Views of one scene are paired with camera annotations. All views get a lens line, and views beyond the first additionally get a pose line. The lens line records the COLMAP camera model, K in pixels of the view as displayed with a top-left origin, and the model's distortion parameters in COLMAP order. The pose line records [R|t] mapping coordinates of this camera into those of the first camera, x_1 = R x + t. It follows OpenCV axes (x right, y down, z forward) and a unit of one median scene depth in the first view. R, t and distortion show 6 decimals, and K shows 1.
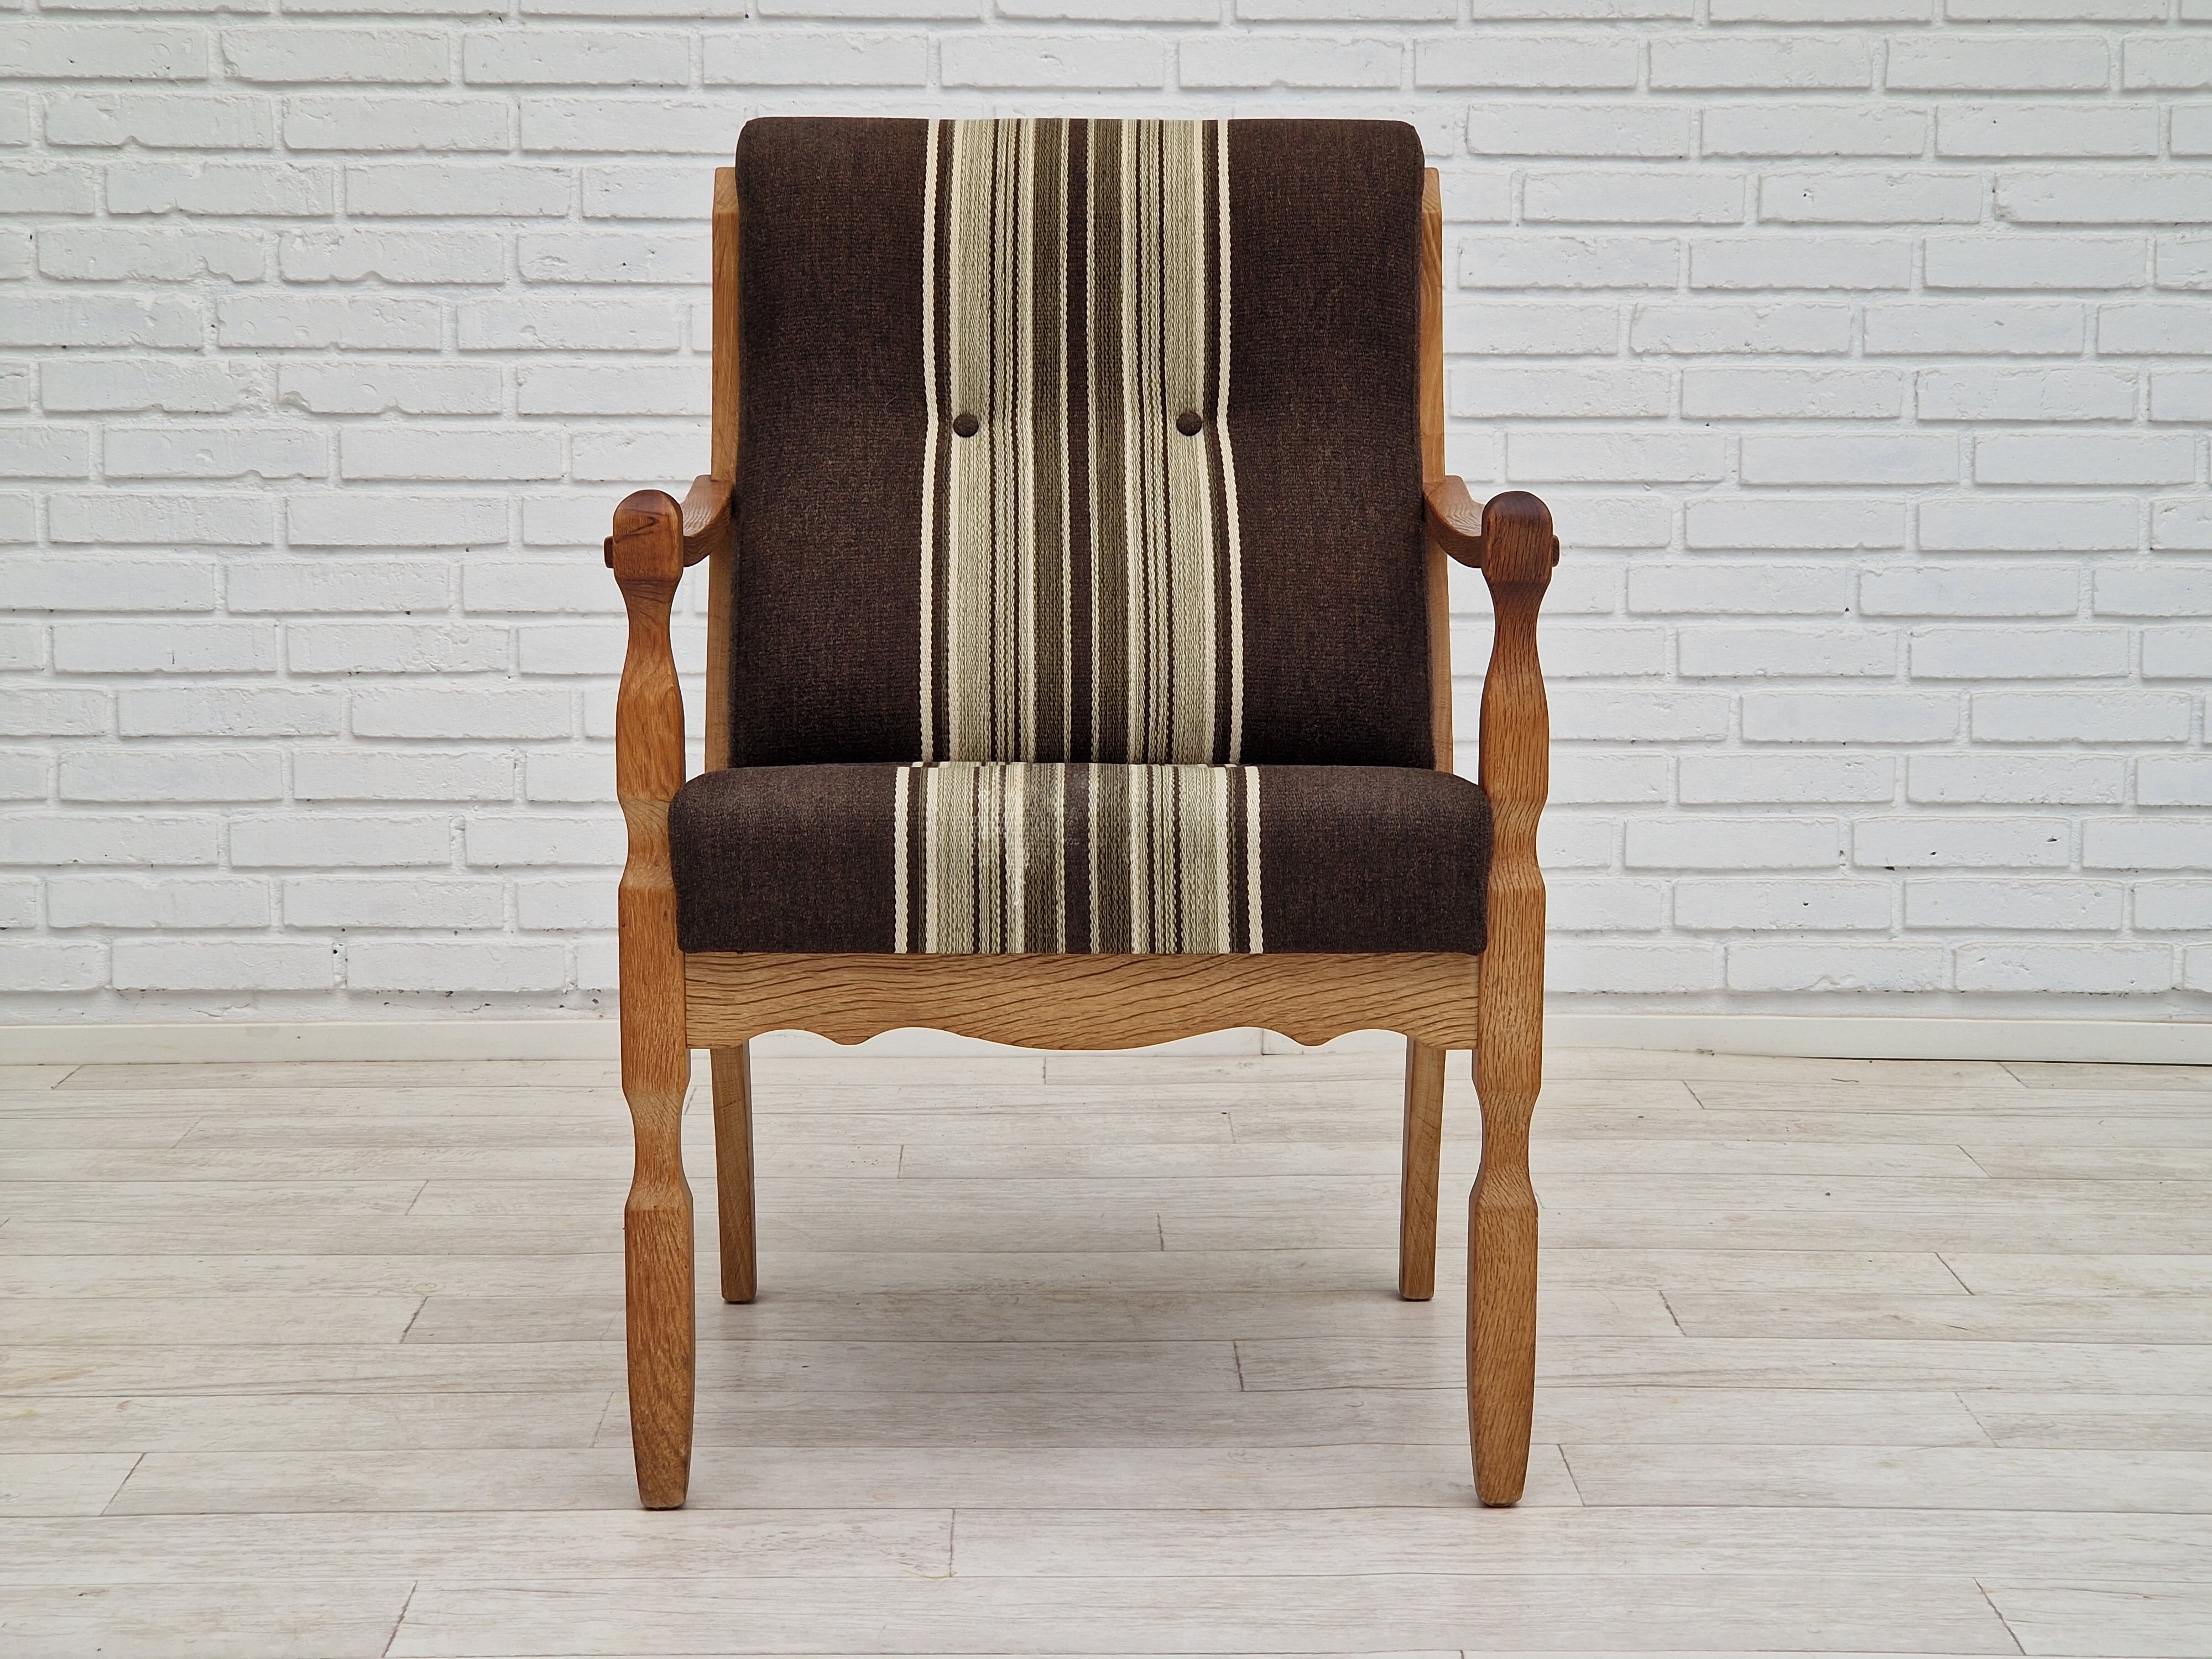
lens RADIAL K [[4162.8, 0, 1114.2], [0, 4162.8, 847.7], [0, 0, 1]] dist [0.100297, 0.000000]
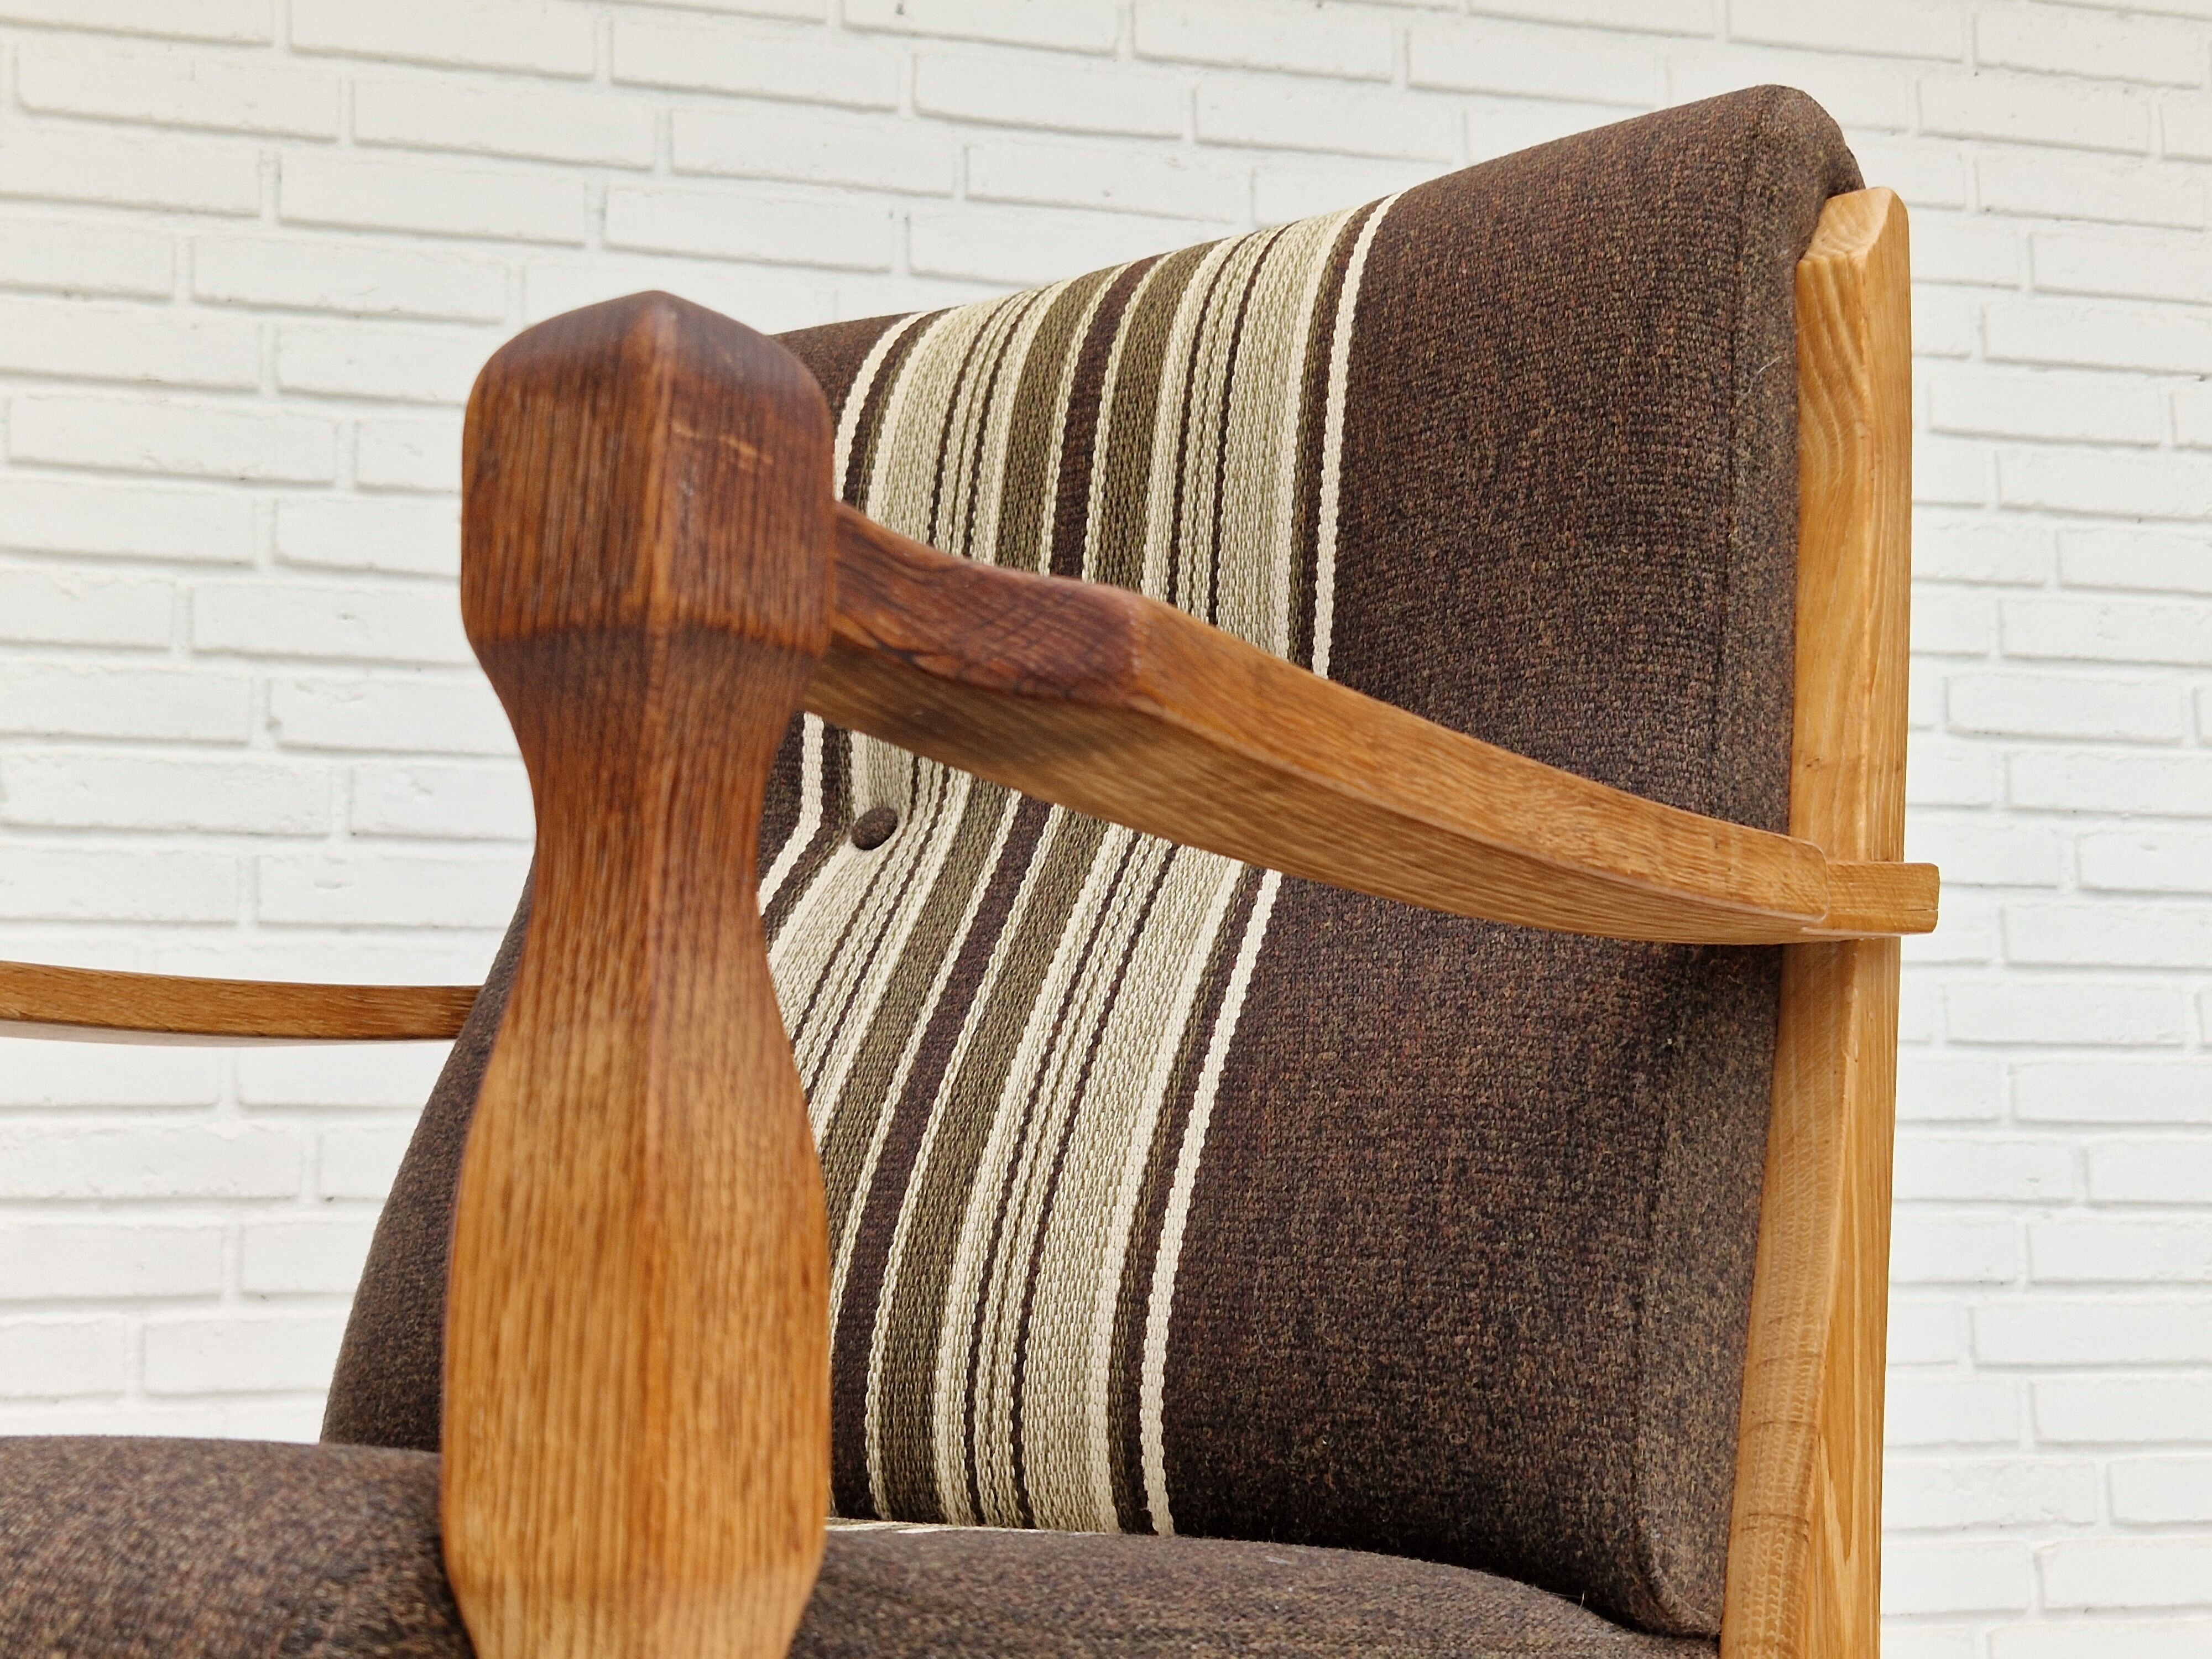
lens RADIAL K [[2904.8, 0, 1105.8], [0, 2904.8, 867.2], [0, 0, 1]] dist [0.062085, 0.000000]
pose [[0.971375, 0.020592, 0.236658, -0.006863], [0.048655, 0.957870, -0.283051, 0.004075], [-0.232516, 0.286463, 0.929449, 0.501325]]
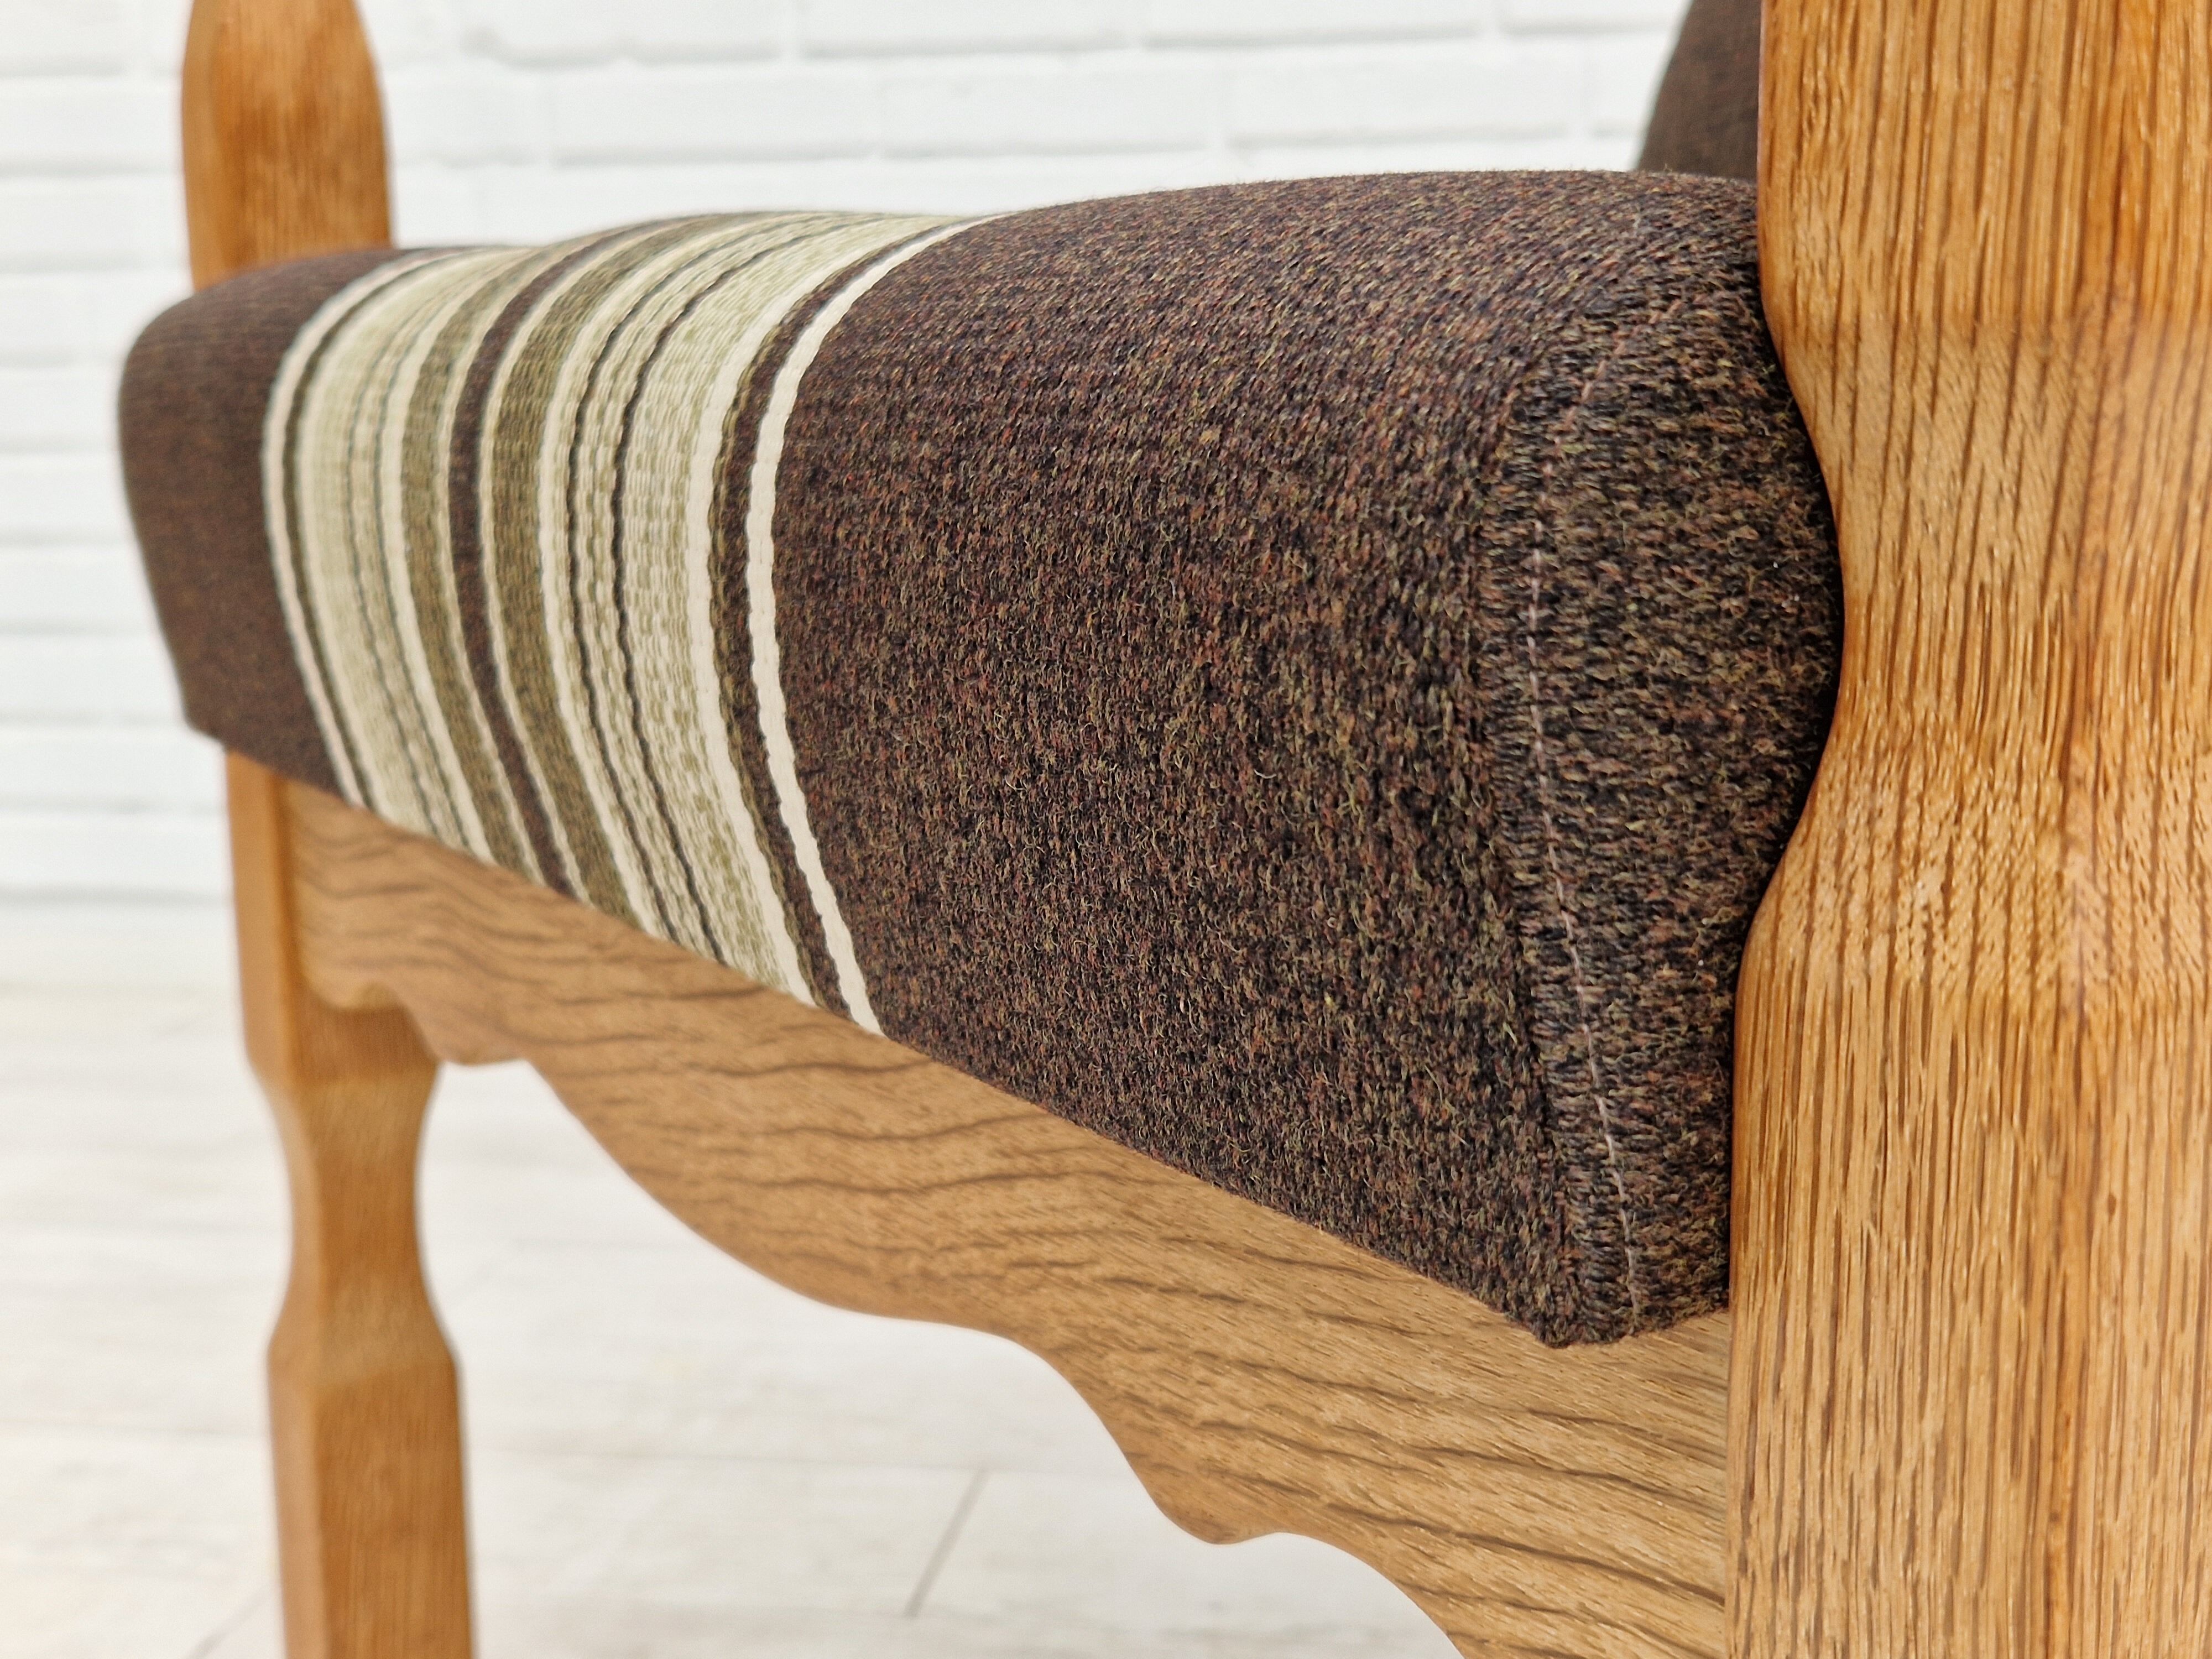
lens RADIAL K [[2904.8, 0, 1157.8], [0, 2904.8, 888.0], [0, 0, 1]] dist [0.062085, 0.000000]
pose [[0.985898, 0.014802, -0.166694, -0.006852], [-0.007525, 0.998994, 0.044200, 0.007611], [0.167180, -0.042322, 0.985018, 0.544016]]
